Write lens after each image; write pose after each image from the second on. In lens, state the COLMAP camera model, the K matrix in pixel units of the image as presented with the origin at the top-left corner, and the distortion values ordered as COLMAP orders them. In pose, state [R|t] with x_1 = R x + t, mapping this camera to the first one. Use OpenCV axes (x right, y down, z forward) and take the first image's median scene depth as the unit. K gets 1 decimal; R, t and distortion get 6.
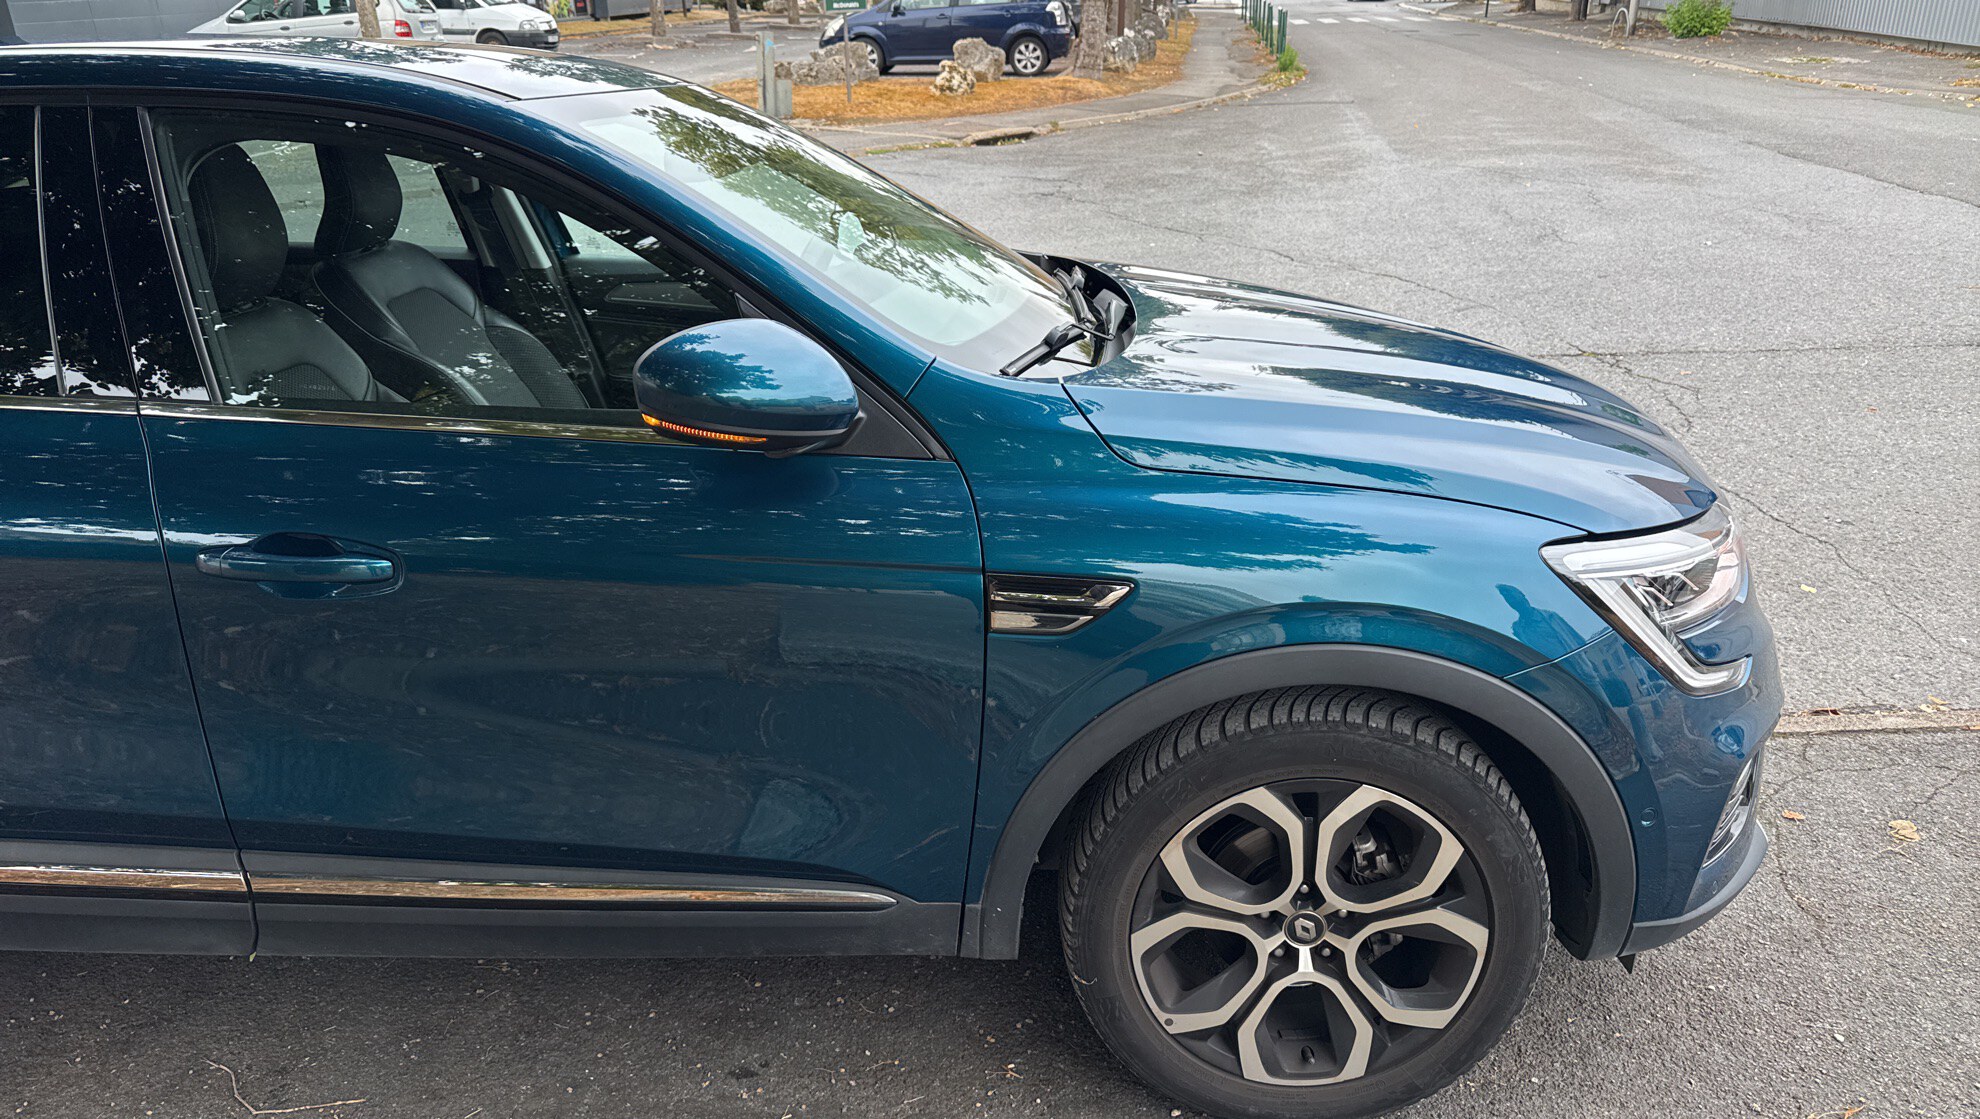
lens RADIAL K [[1415.4, 0, 990.0], [0, 1415.4, 559.5], [0, 0, 1]] dist [0.037472, -0.054759]
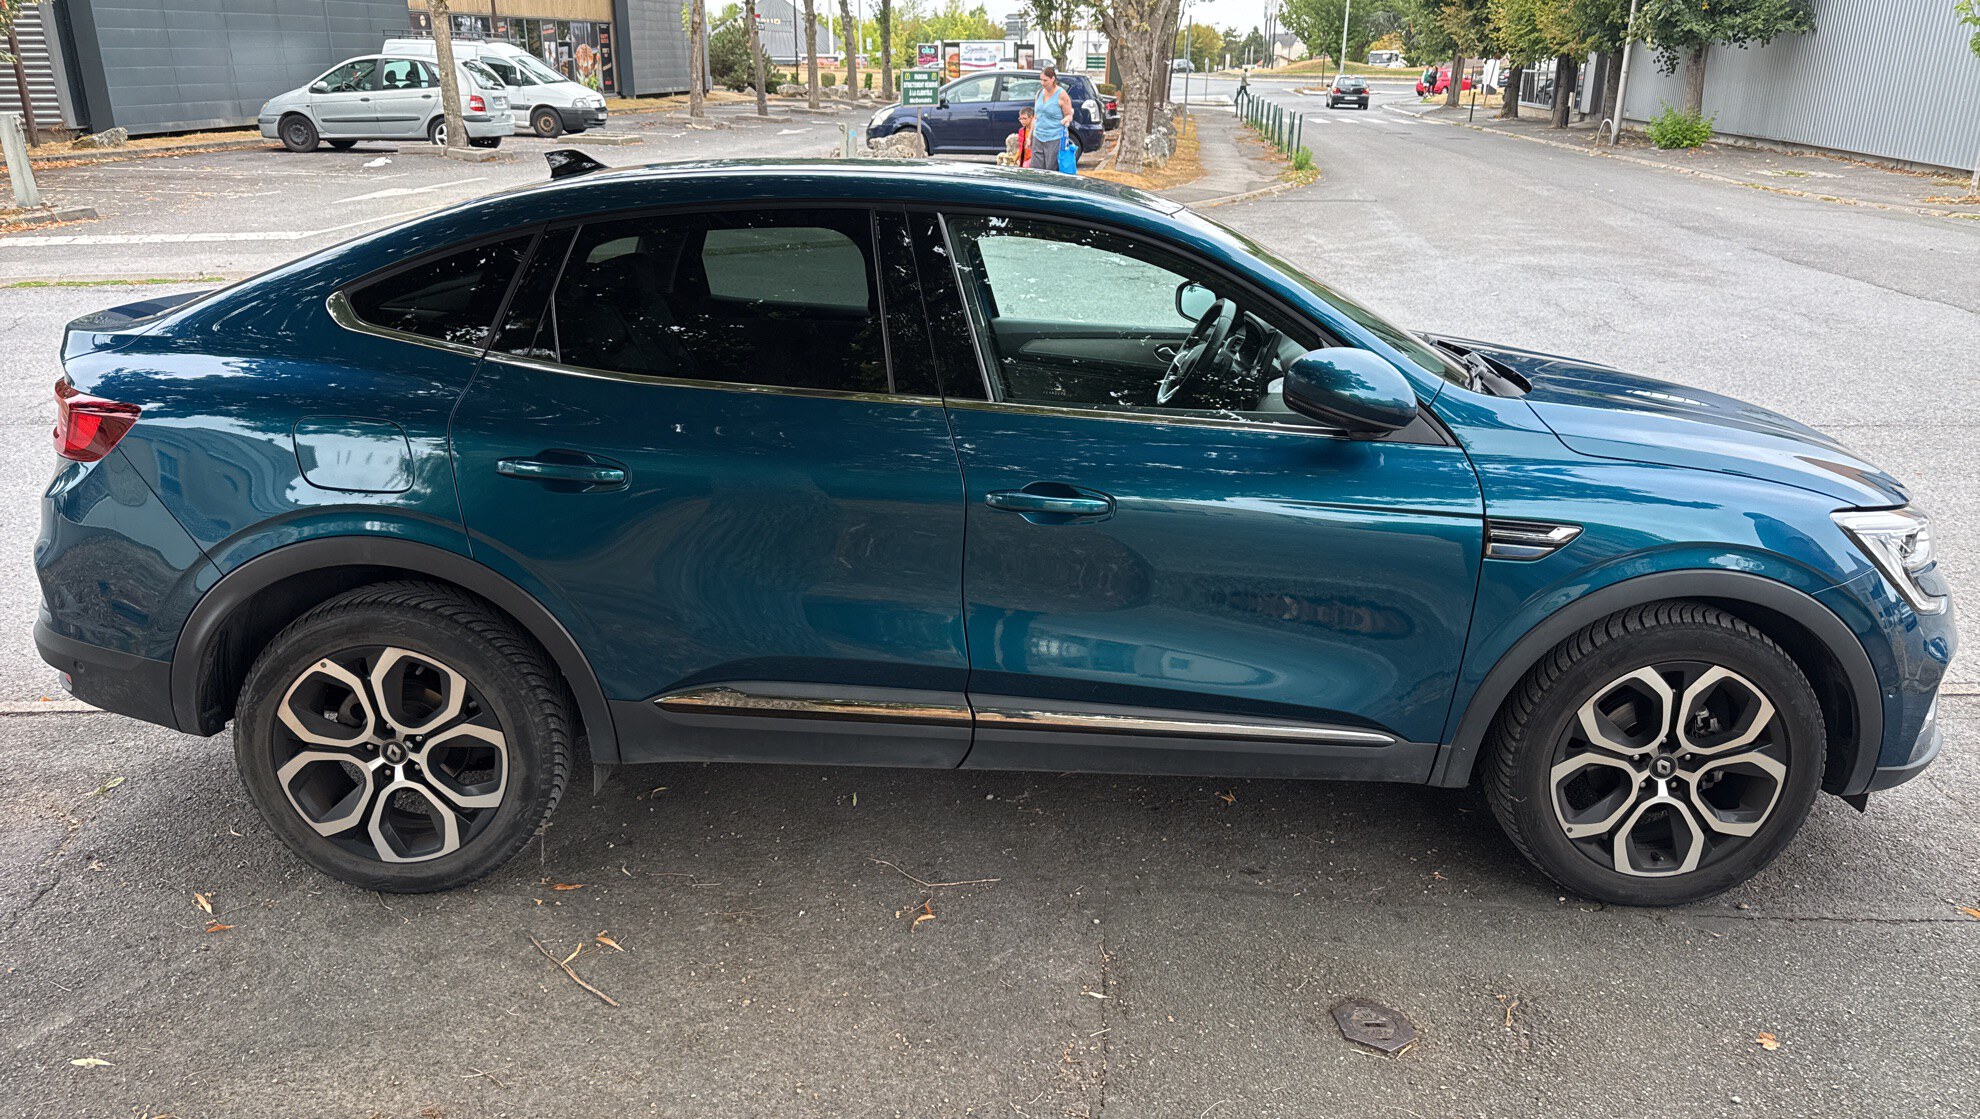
lens RADIAL K [[1405.1, 0, 990.0], [0, 1405.1, 559.5], [0, 0, 1]] dist [0.075505, -0.110901]
pose [[0.999417, 0.024835, 0.023429, -0.090729], [-0.023558, 0.998301, -0.053295, 0.023372], [-0.024713, 0.052712, 0.998304, -0.085100]]
